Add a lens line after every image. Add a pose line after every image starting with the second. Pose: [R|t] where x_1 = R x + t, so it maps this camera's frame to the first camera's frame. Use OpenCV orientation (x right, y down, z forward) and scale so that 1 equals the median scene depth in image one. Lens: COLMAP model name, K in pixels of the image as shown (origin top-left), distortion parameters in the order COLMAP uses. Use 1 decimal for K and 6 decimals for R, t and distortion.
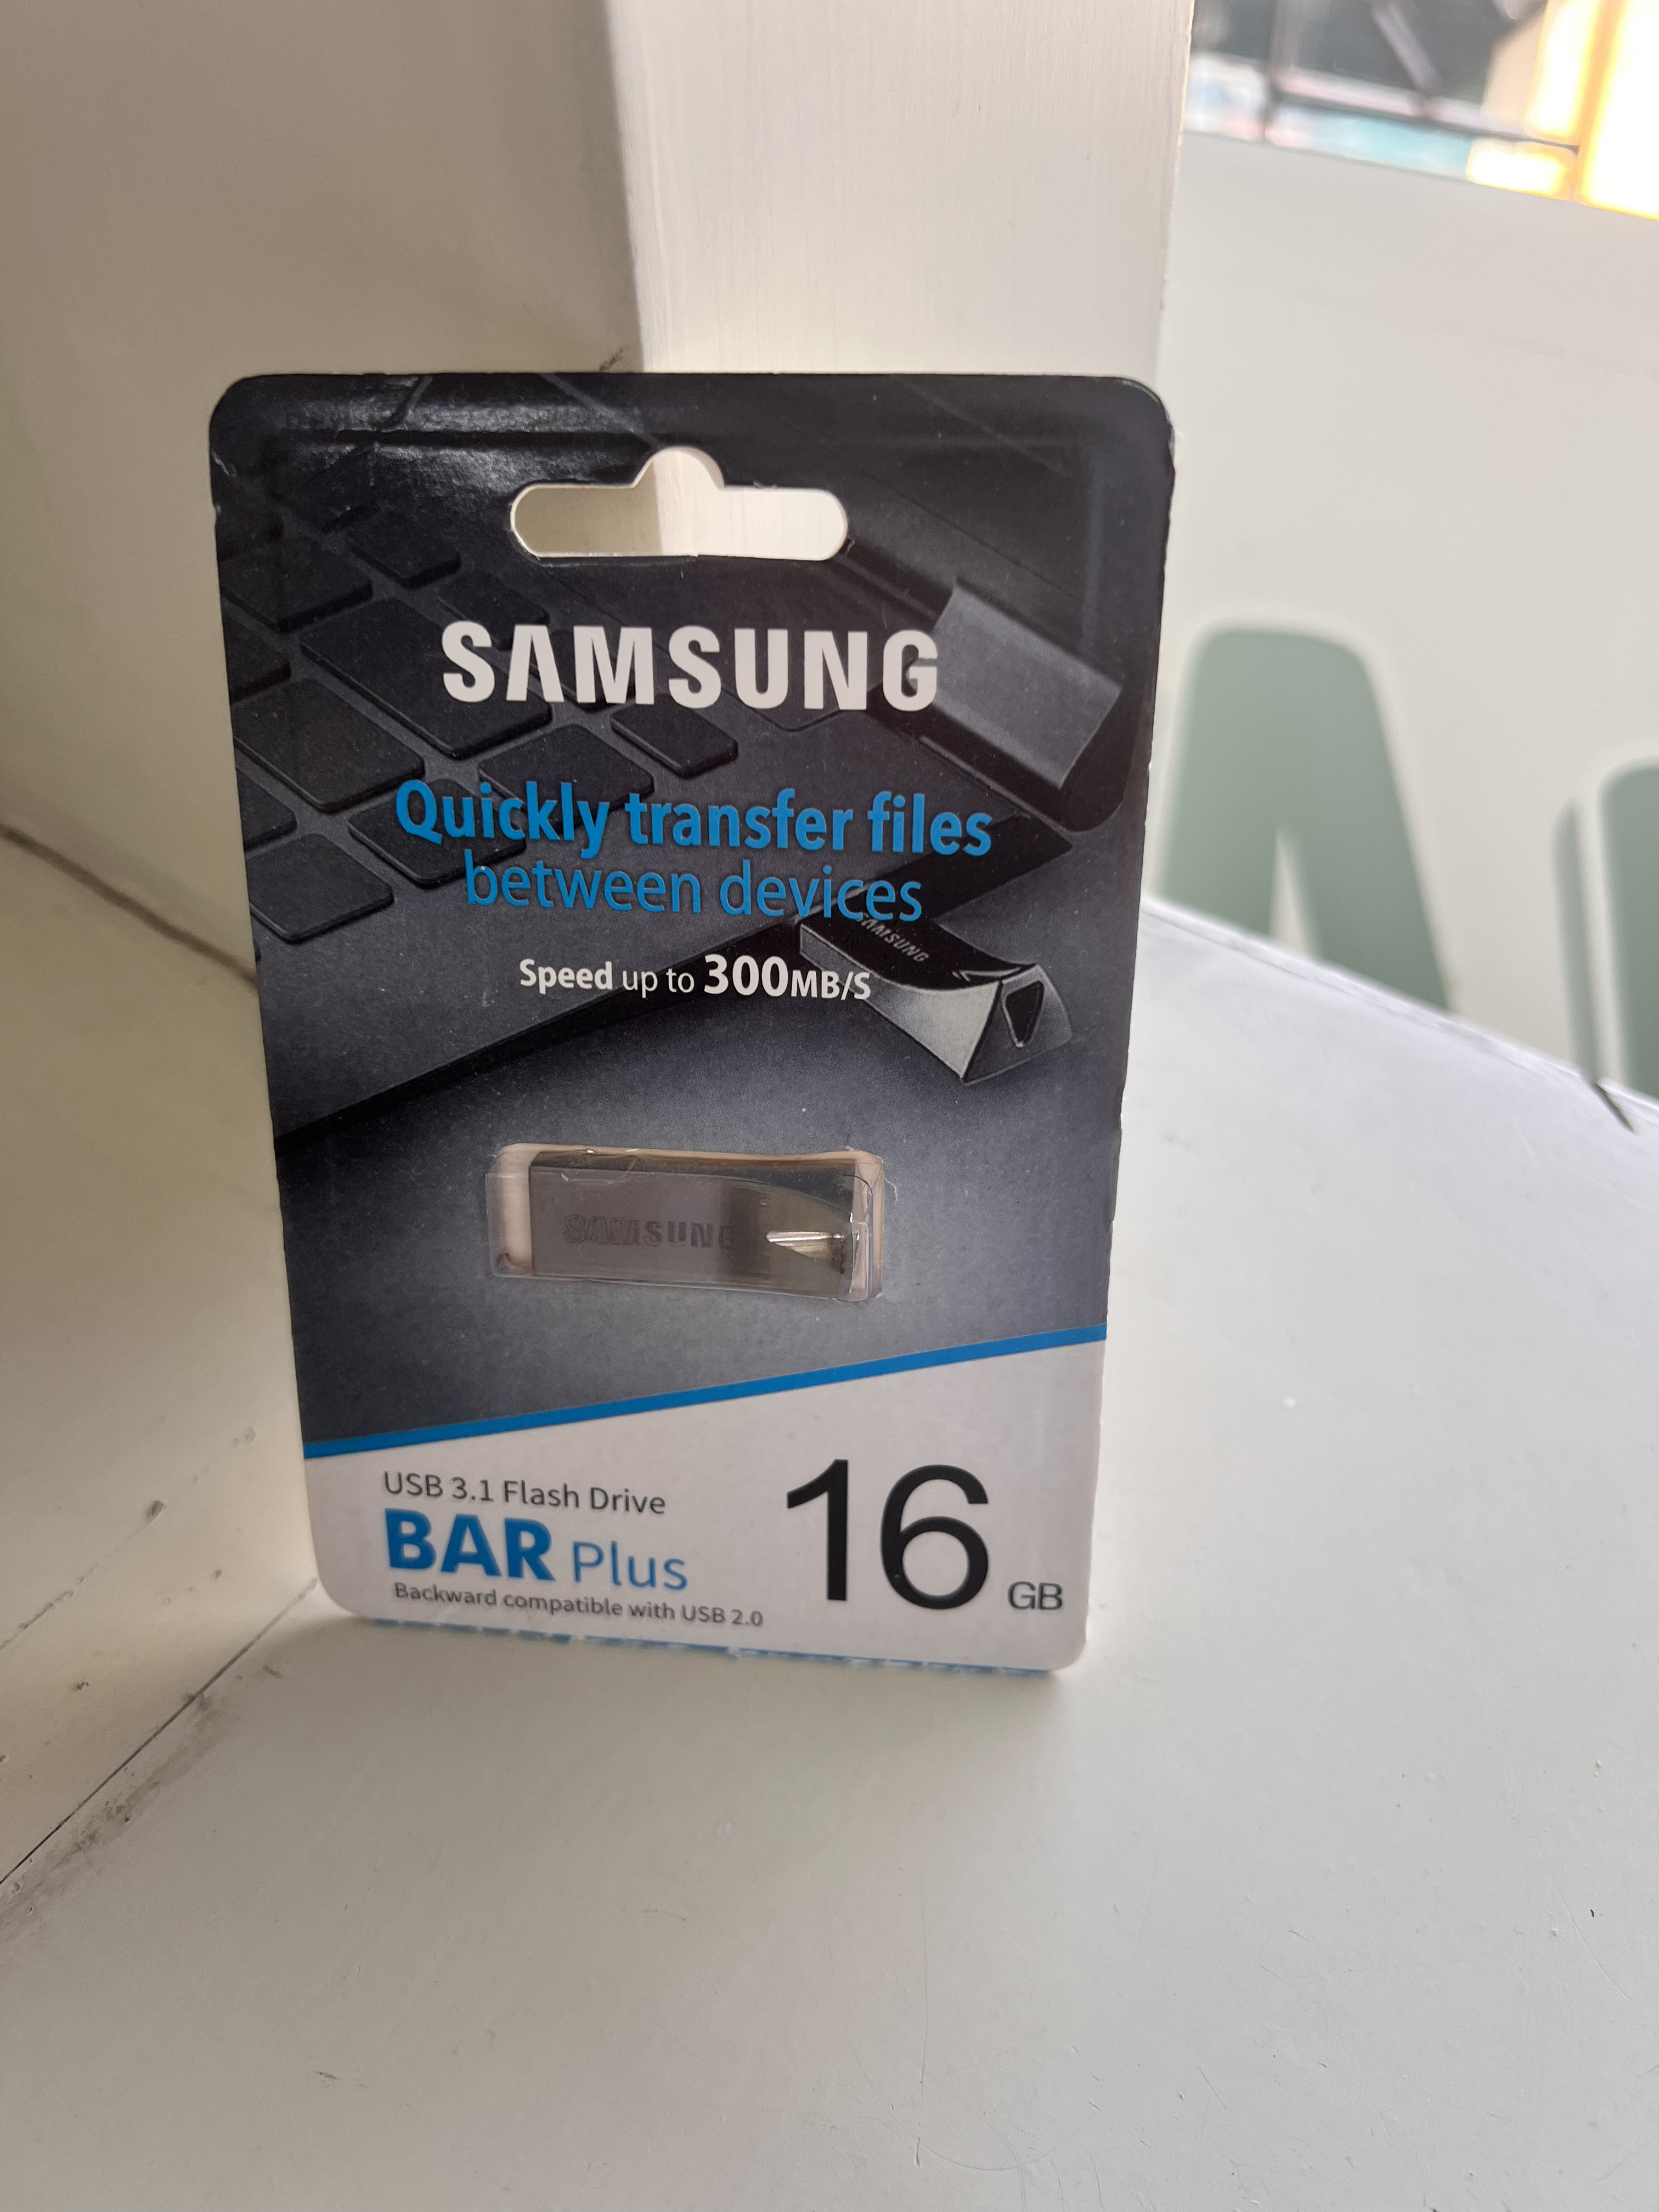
lens RADIAL K [[1751.9, 0, 841.6], [0, 1751.9, 1091.4], [0, 0, 1]] dist [0.019145, -0.053685]
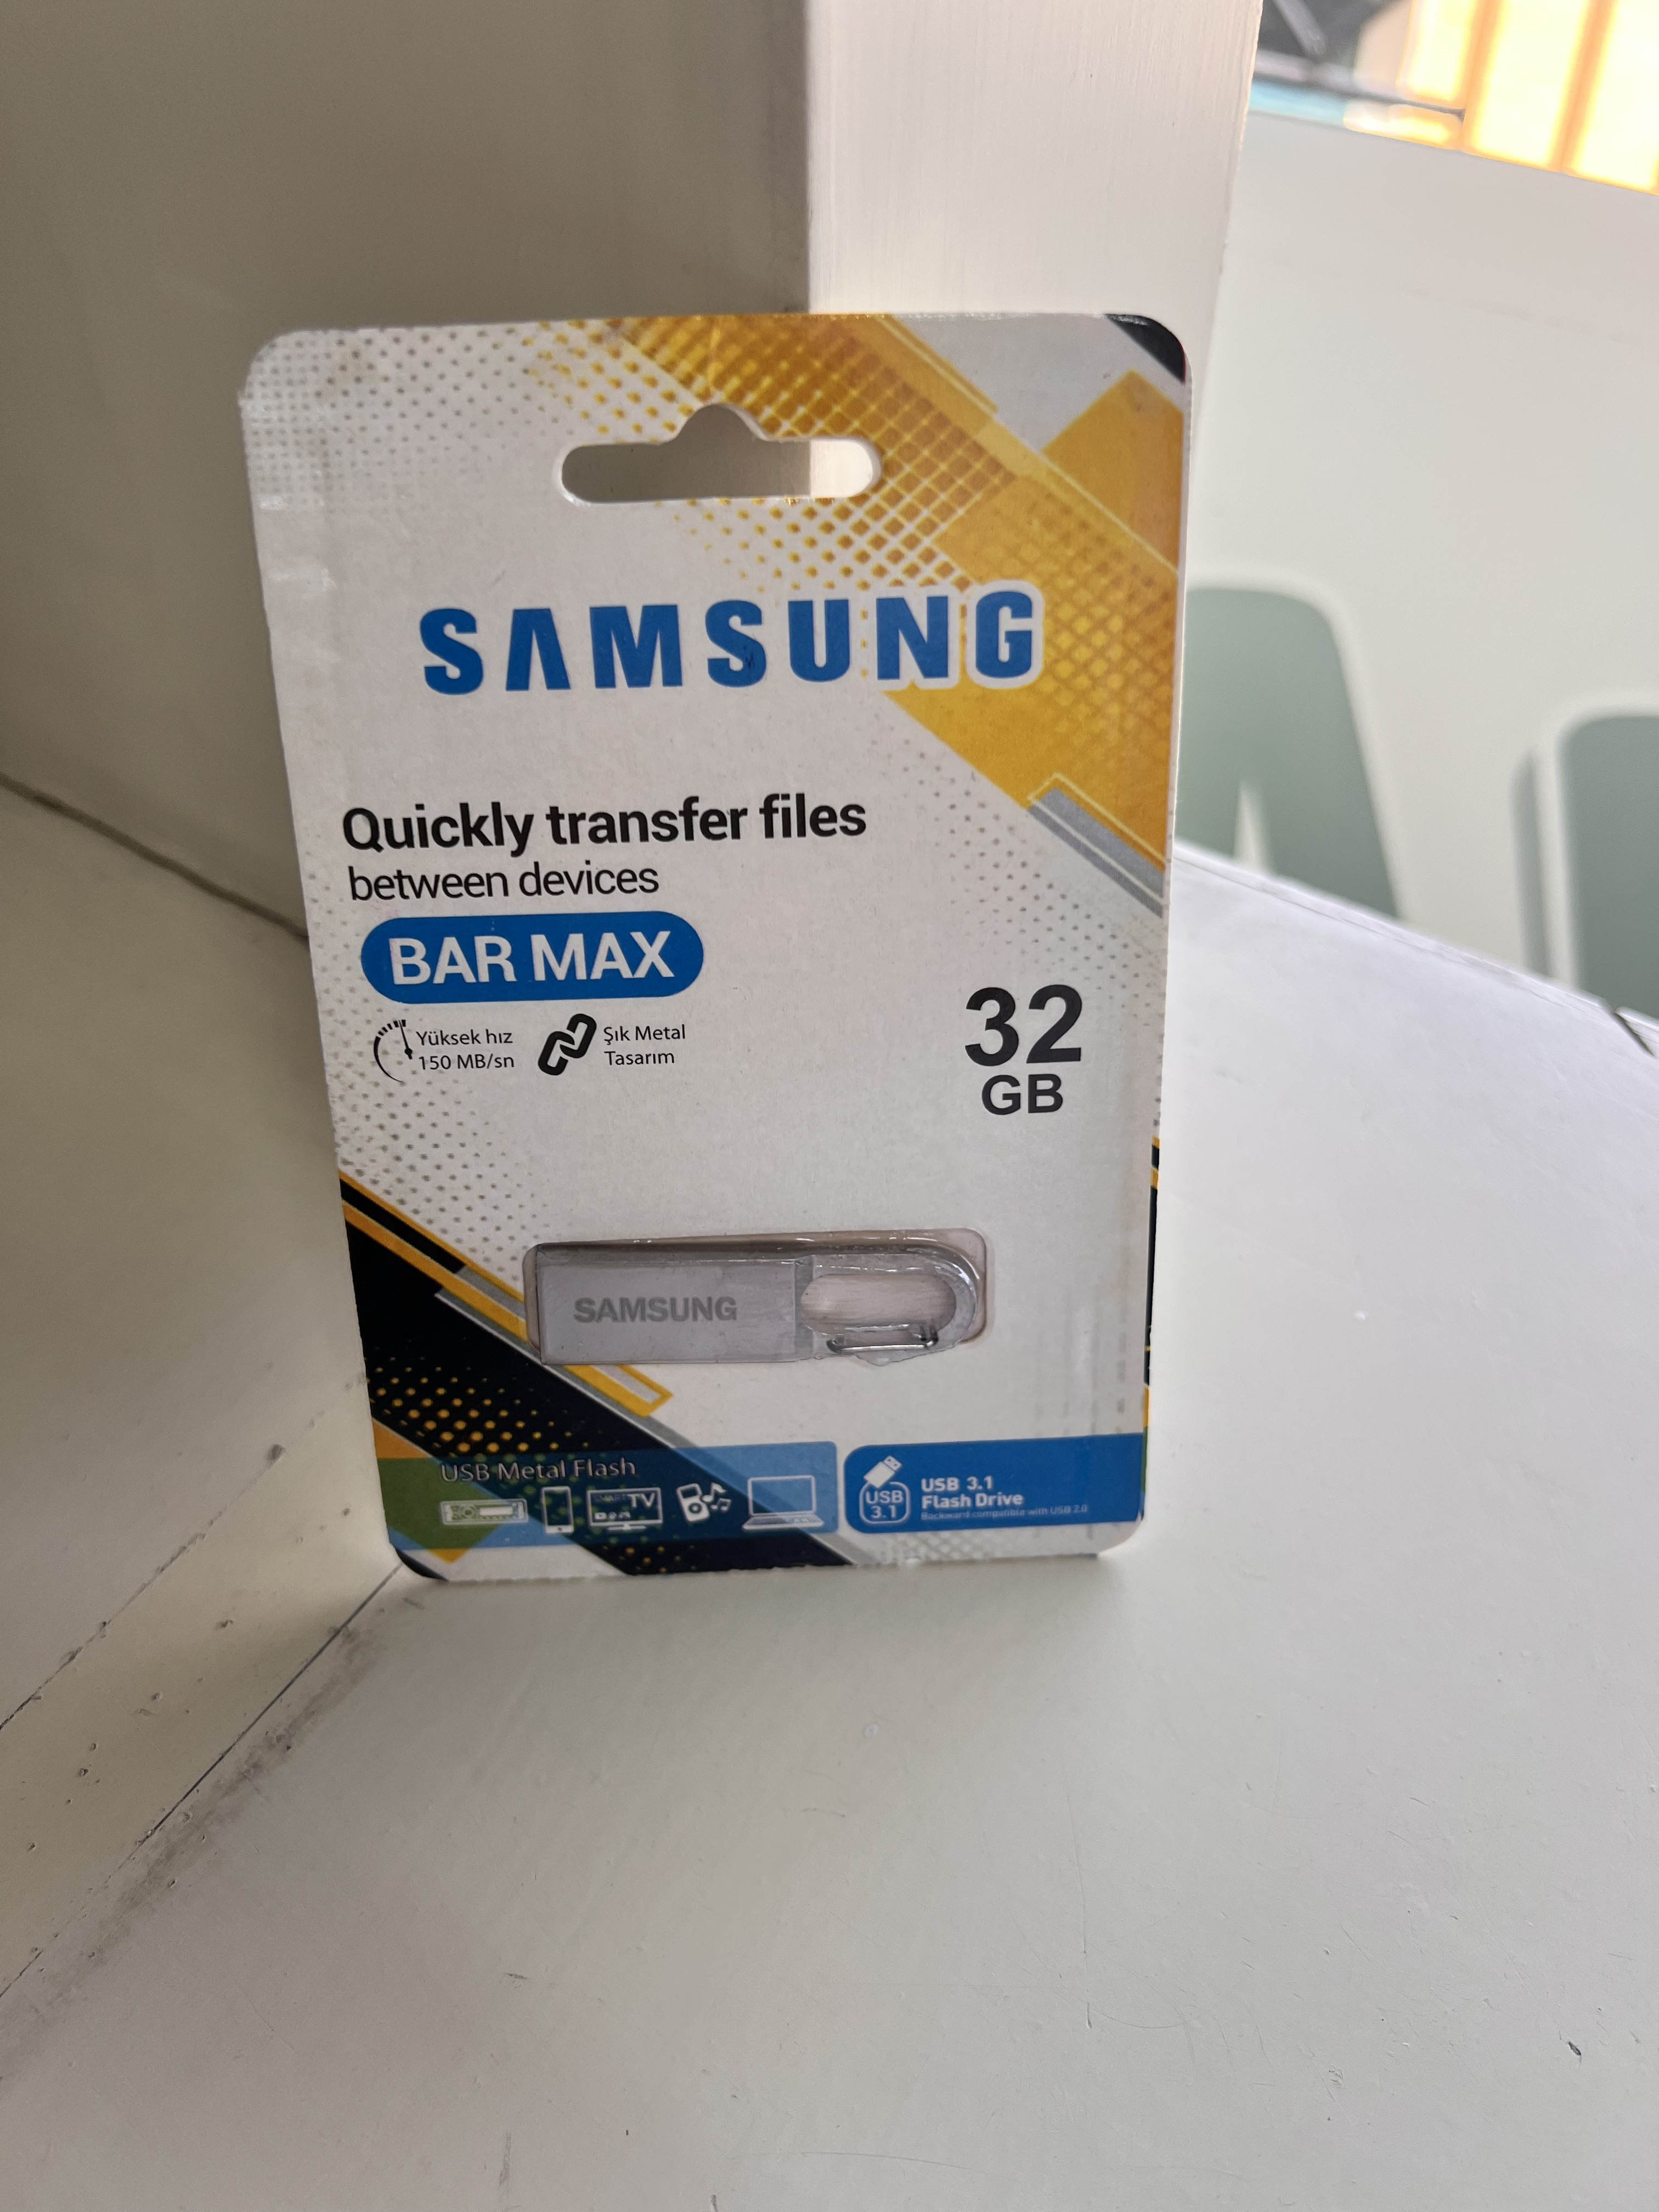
lens RADIAL K [[1751.9, 0, 829.7], [0, 1751.9, 1092.6], [0, 0, 1]] dist [0.019145, -0.053685]
pose [[0.998060, -0.022098, 0.058203, -0.133725], [0.020970, 0.999581, 0.019930, 0.016205], [-0.058620, -0.018670, 0.998106, -0.036601]]
